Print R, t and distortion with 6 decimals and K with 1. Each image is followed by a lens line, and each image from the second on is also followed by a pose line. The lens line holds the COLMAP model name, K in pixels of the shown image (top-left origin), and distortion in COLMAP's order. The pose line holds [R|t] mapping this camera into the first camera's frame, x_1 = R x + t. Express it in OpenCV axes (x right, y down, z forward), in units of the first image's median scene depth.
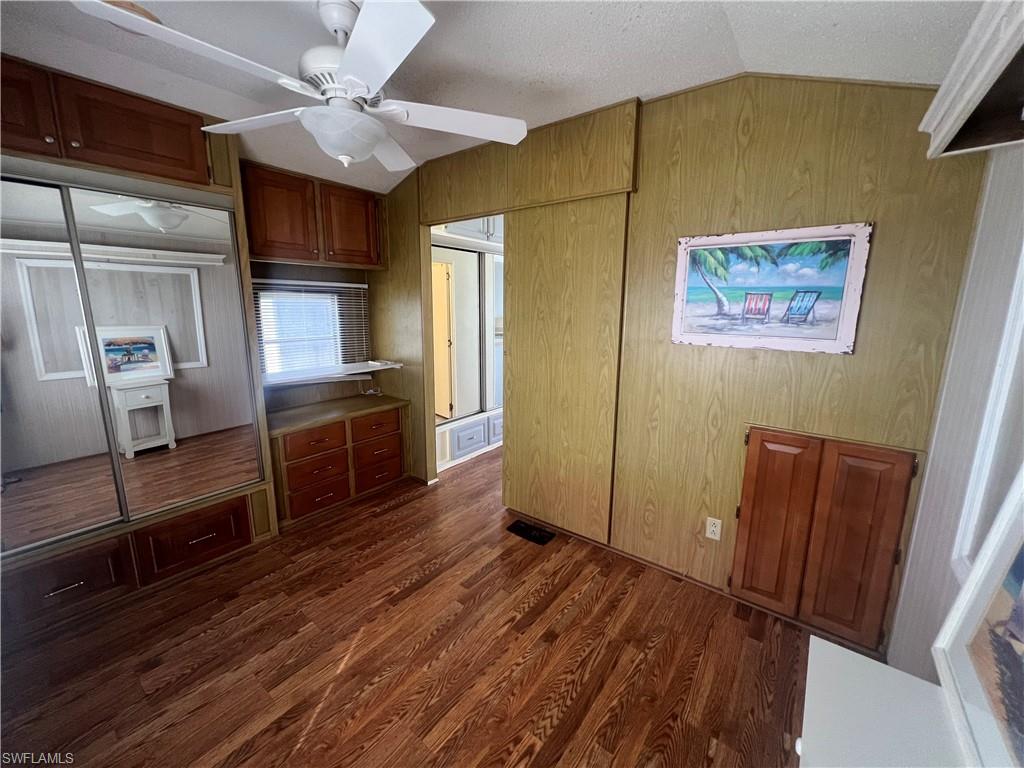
lens RADIAL K [[407.9, 0, 510.8], [0, 407.9, 383.6], [0, 0, 1]] dist [-0.002430, 0.000512]
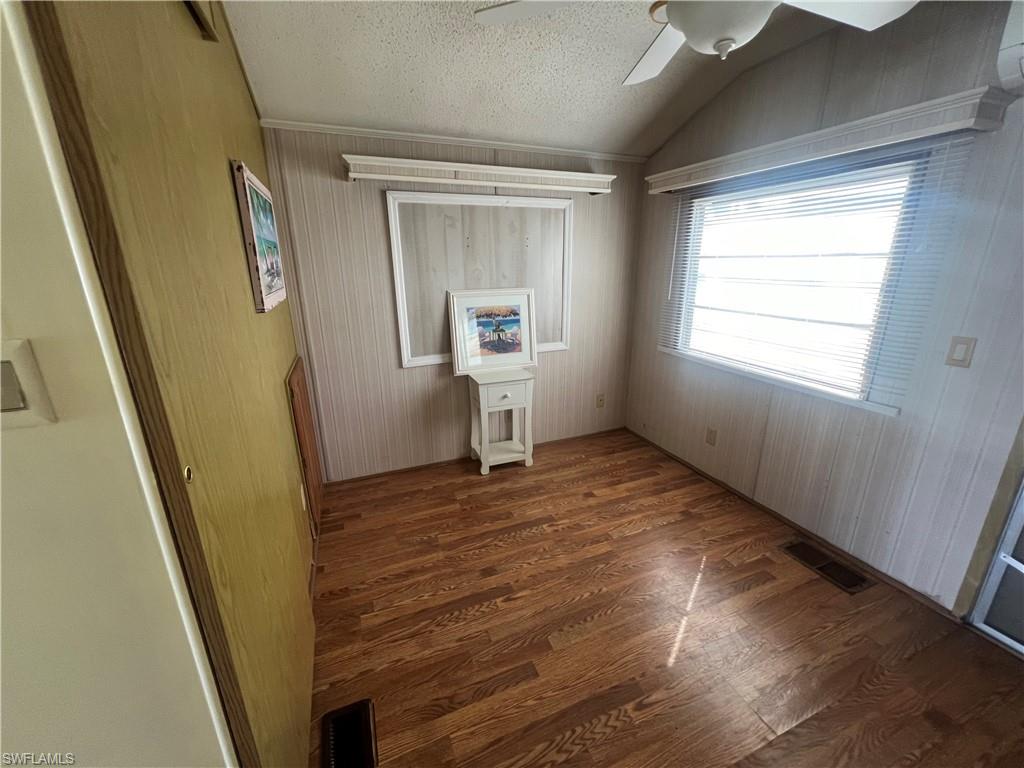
lens RADIAL K [[407.9, 0, 513.1], [0, 407.9, 377.0], [0, 0, 1]] dist [-0.002430, 0.000512]
pose [[-0.863101, -0.139677, 0.485332, -0.398260], [0.099686, 0.894969, 0.434849, -0.295708], [-0.495095, 0.423700, -0.758524, 1.508228]]
